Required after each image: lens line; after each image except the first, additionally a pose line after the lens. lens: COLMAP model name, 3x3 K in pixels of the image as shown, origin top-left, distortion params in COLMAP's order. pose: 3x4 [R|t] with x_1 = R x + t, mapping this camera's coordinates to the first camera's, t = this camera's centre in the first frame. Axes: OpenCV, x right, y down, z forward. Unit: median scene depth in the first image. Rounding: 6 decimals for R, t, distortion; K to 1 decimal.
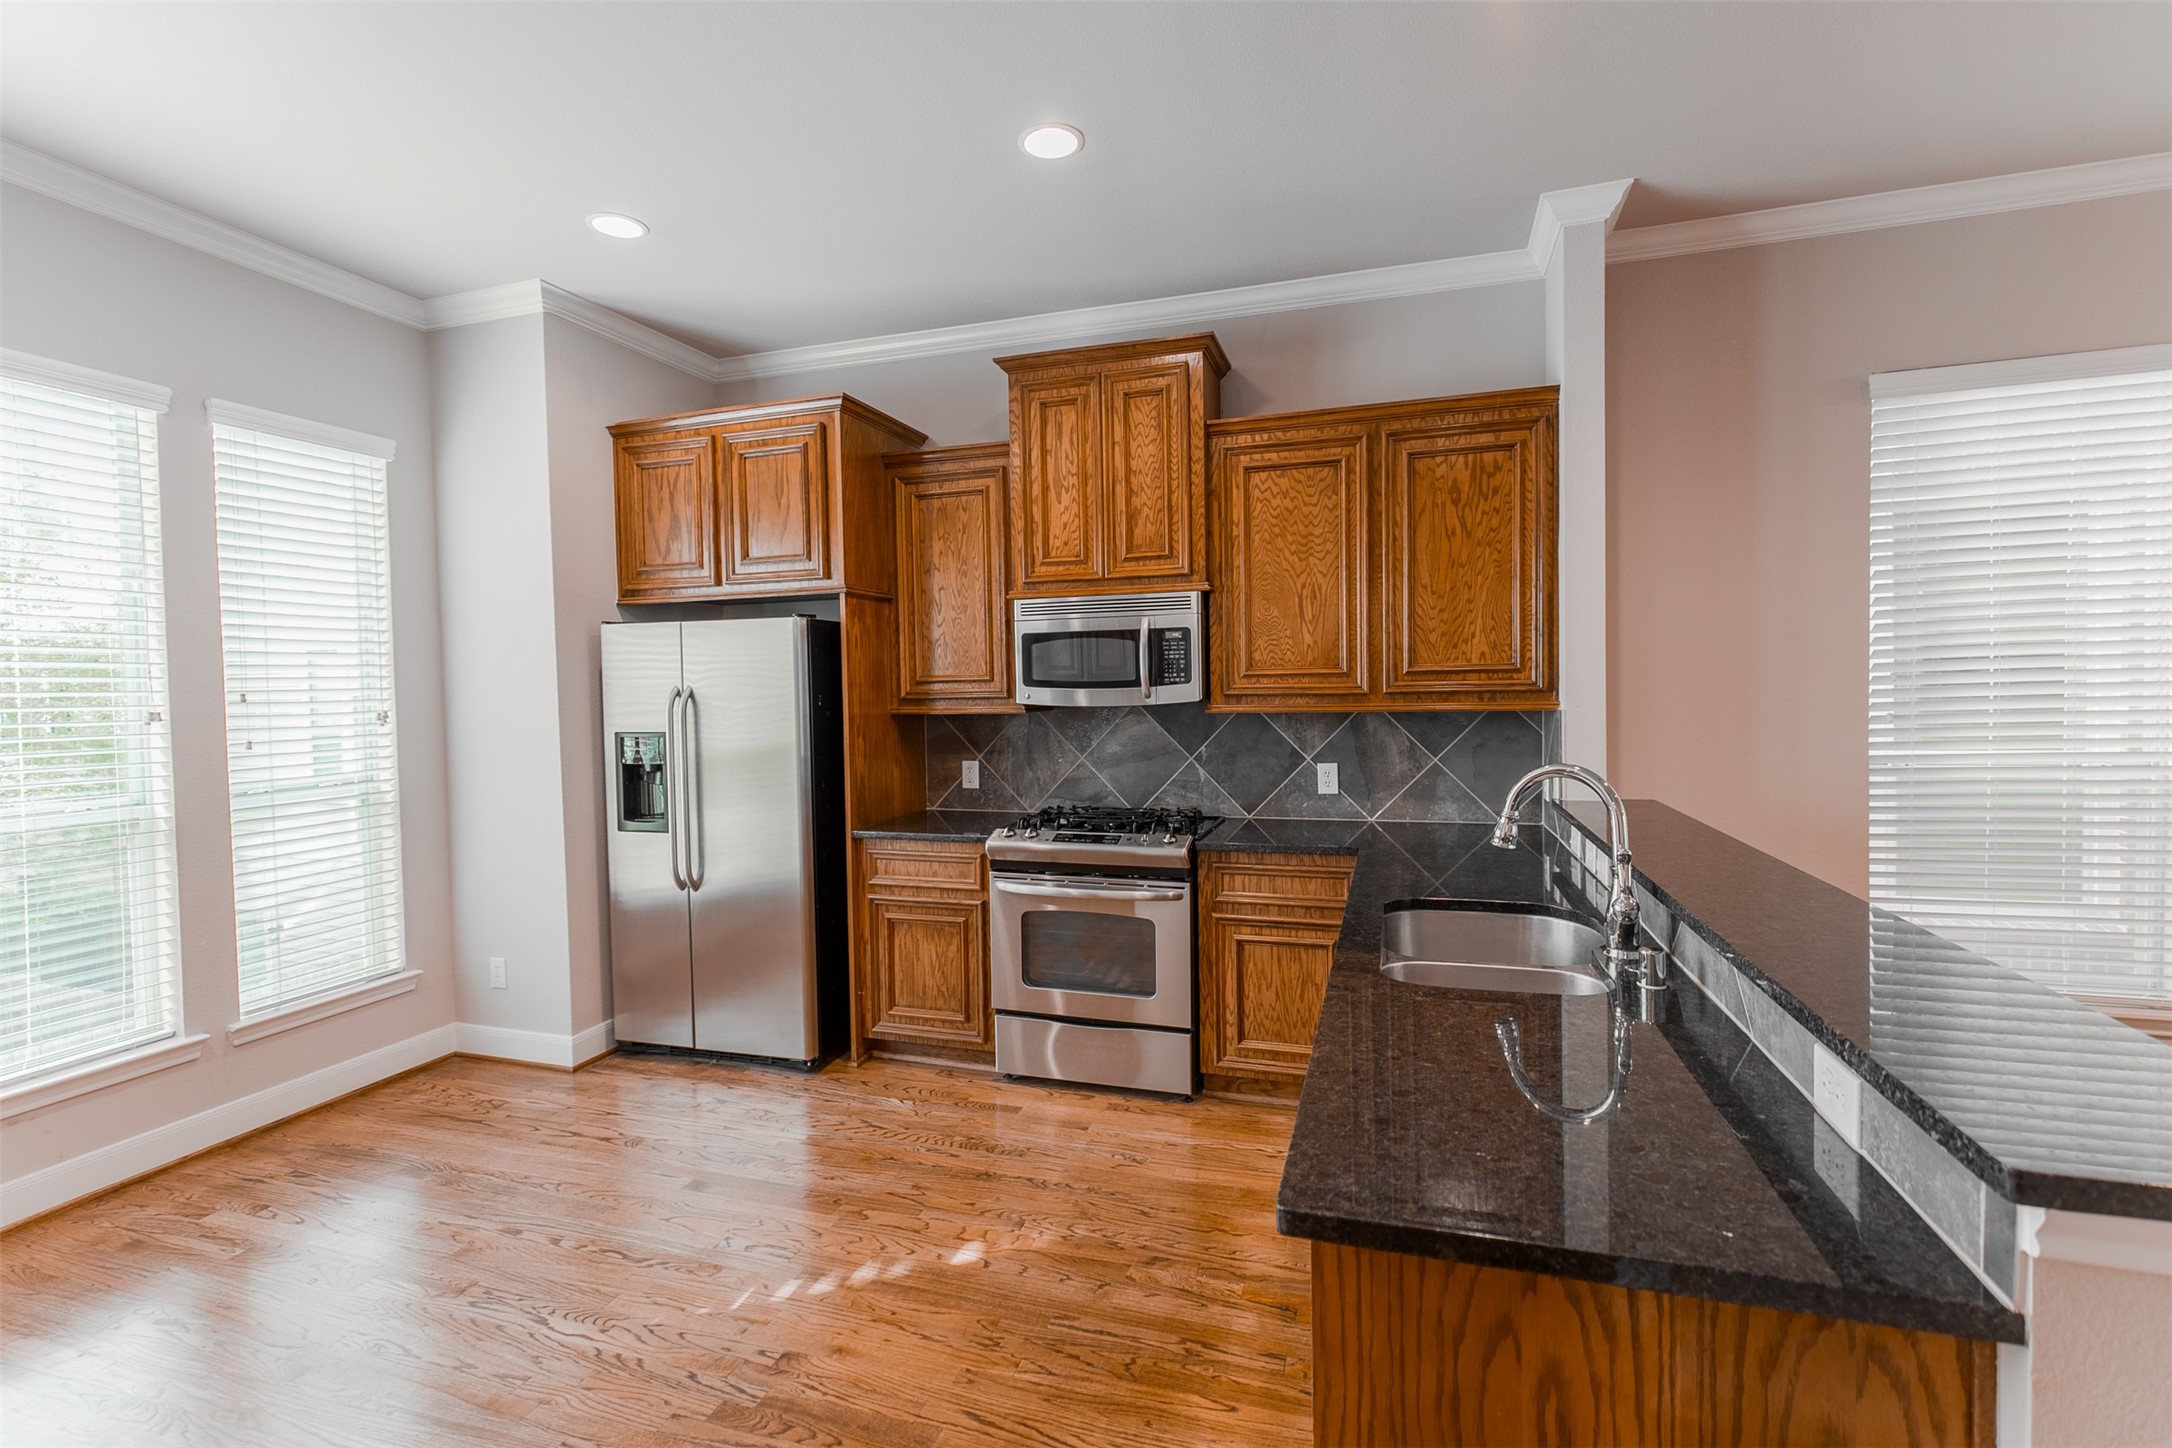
lens RADIAL K [[983.1, 0, 1095.2], [0, 983.1, 721.3], [0, 0, 1]] dist [0.009390, -0.000249]
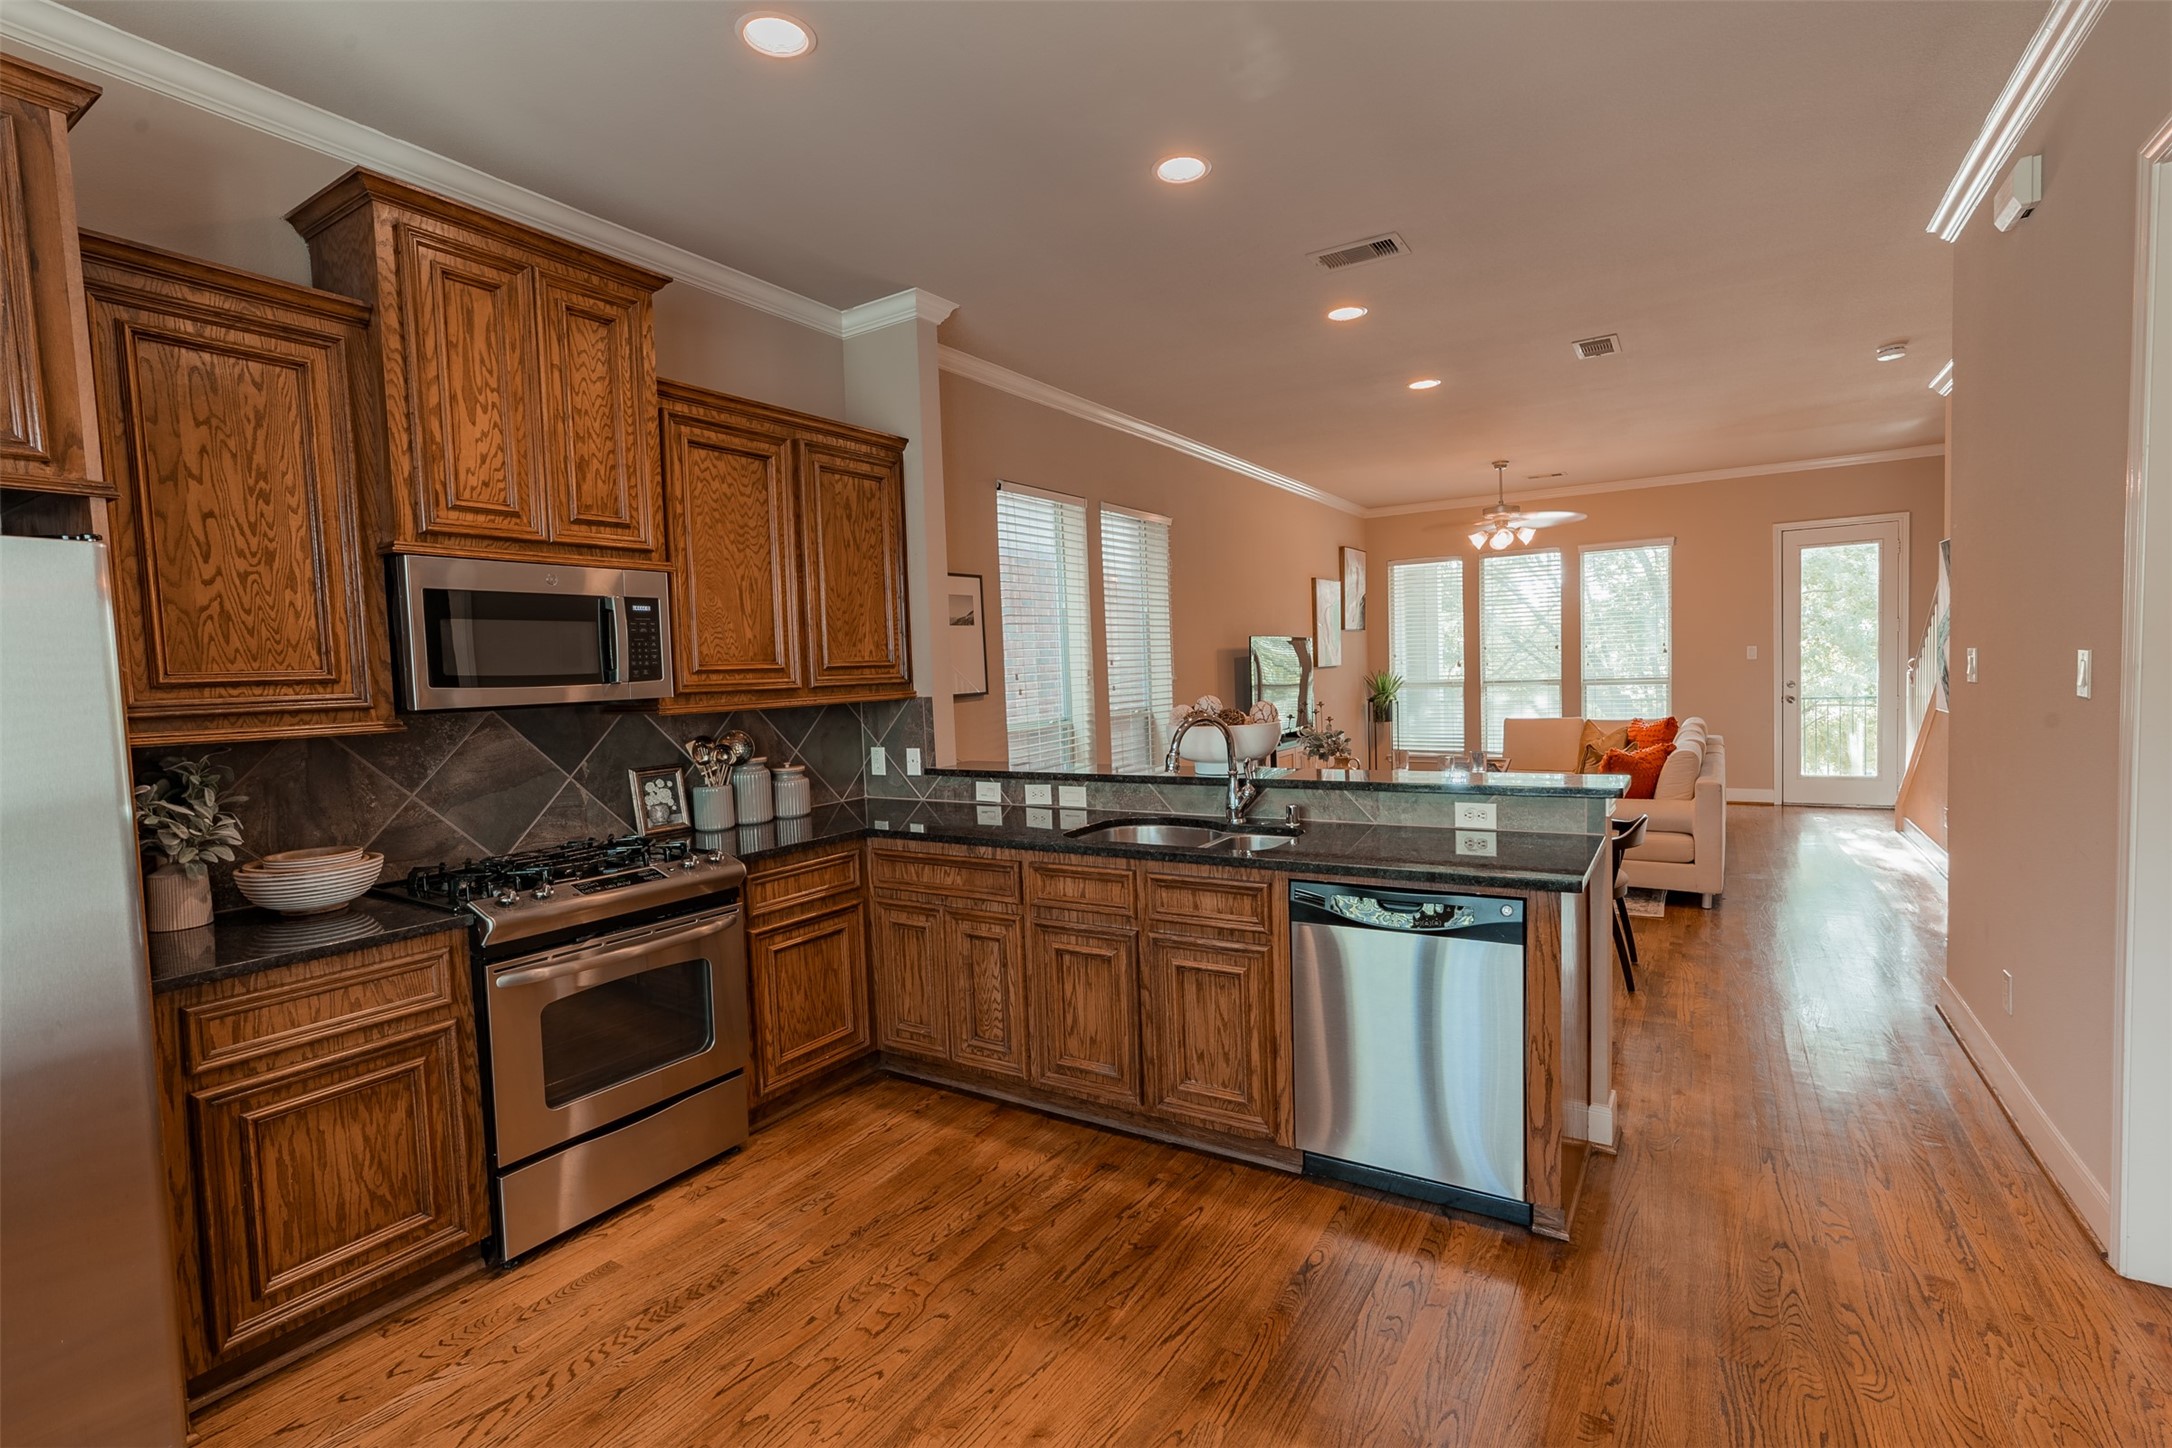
lens RADIAL K [[995.7, 0, 1093.8], [0, 995.7, 725.8], [0, 0, 1]] dist [-0.030176, 0.027200]
pose [[0.247487, -0.047704, 0.967716, -0.640551], [0.068782, 0.997132, 0.031563, -0.000453], [-0.966447, 0.058750, 0.250059, 0.428805]]
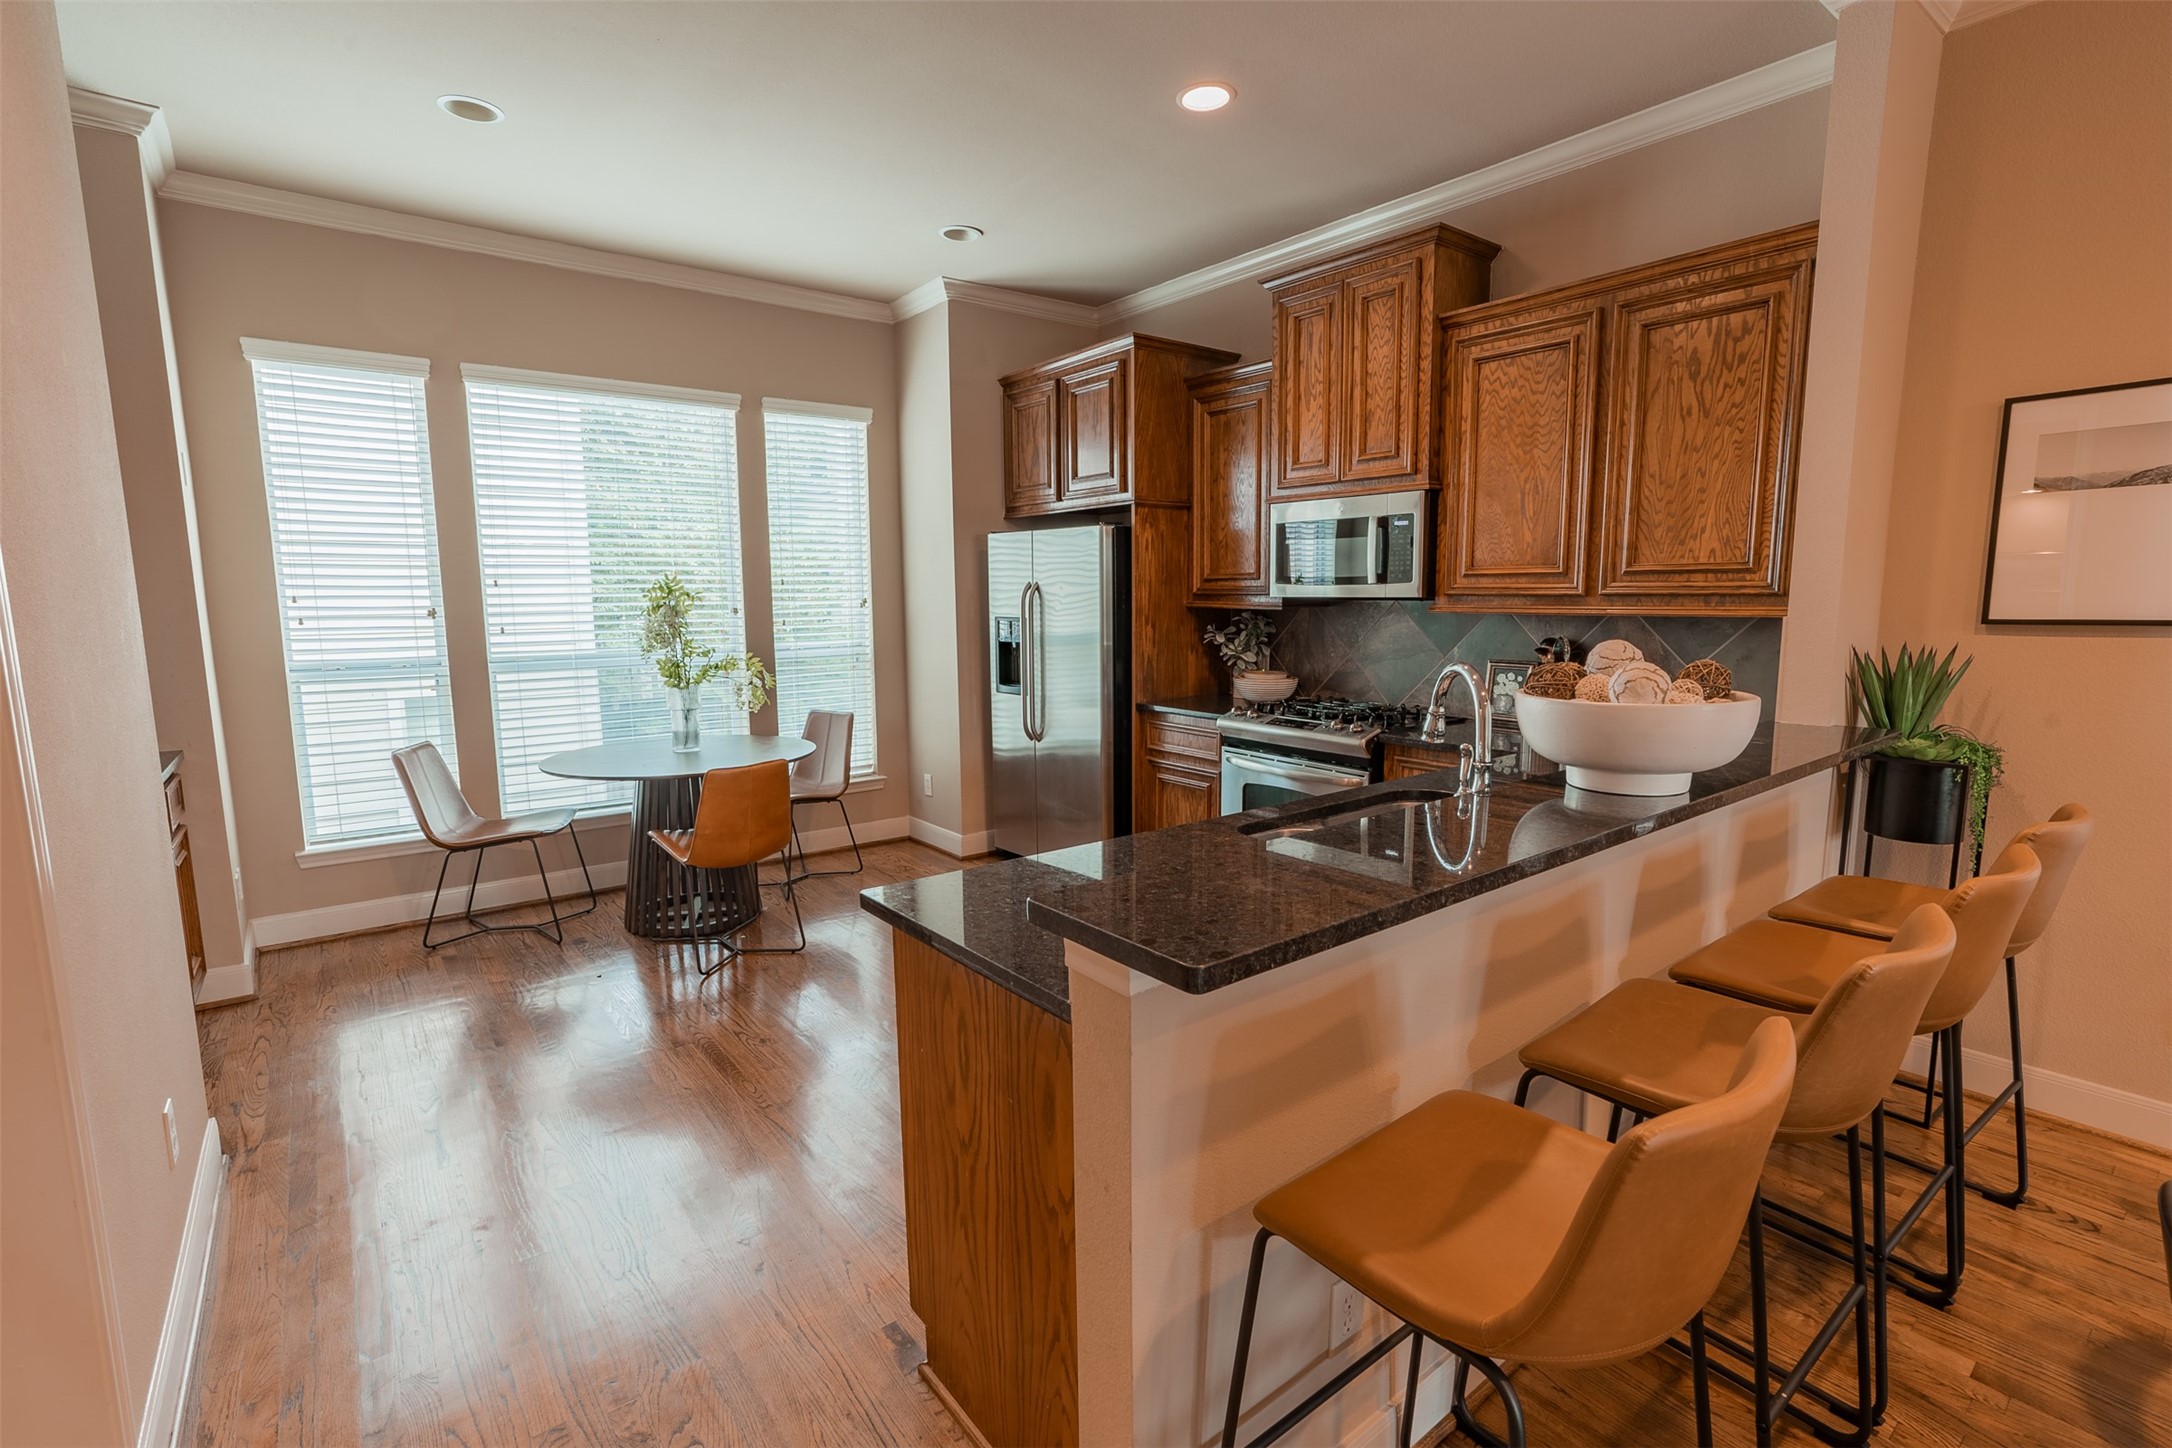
lens RADIAL K [[995.7, 0, 1093.8], [0, 995.7, 725.8], [0, 0, 1]] dist [-0.030176, 0.027200]
pose [[0.828774, 0.085587, -0.553000, 0.409769], [-0.026489, 0.993127, 0.114005, 0.000309], [0.558957, -0.079836, 0.825345, -0.045266]]
